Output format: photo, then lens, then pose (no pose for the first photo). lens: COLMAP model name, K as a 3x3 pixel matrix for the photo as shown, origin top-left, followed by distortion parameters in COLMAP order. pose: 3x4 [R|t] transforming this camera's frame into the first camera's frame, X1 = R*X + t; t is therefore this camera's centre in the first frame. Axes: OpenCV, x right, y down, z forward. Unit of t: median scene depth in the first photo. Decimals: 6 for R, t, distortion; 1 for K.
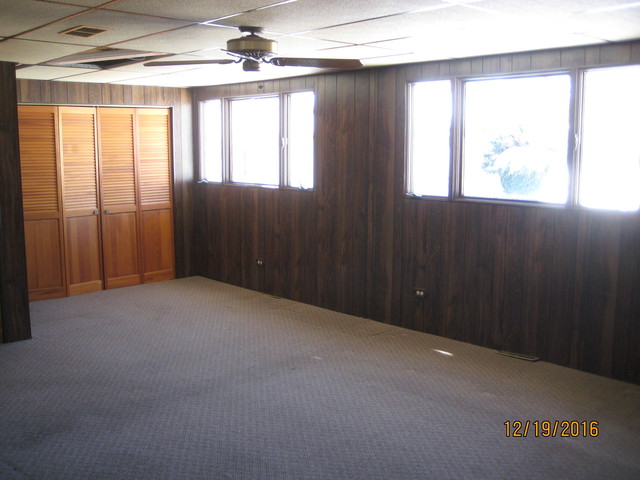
lens RADIAL K [[667.0, 0, 317.5], [0, 667.0, 235.3], [0, 0, 1]] dist [-0.114450, 0.000000]
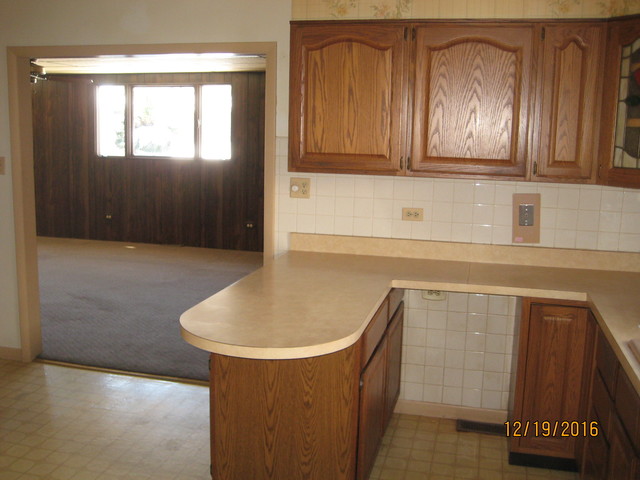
lens RADIAL K [[667.0, 0, 316.9], [0, 667.0, 240.1], [0, 0, 1]] dist [-0.114450, 0.000000]
pose [[0.843483, -0.065384, 0.533162, -0.512552], [0.045171, 0.997682, 0.050888, 0.157557], [-0.535254, -0.018839, 0.844481, -1.153174]]
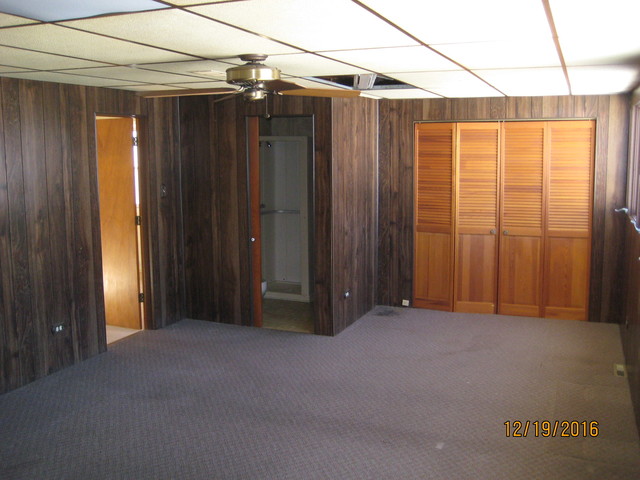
lens RADIAL K [[667.0, 0, 321.0], [0, 667.0, 238.3], [0, 0, 1]] dist [-0.114450, 0.000000]
pose [[0.420481, 0.118203, -0.899569, 0.388243], [-0.117140, 0.990252, 0.075364, -0.063604], [0.899708, 0.073686, 0.430228, 0.333819]]
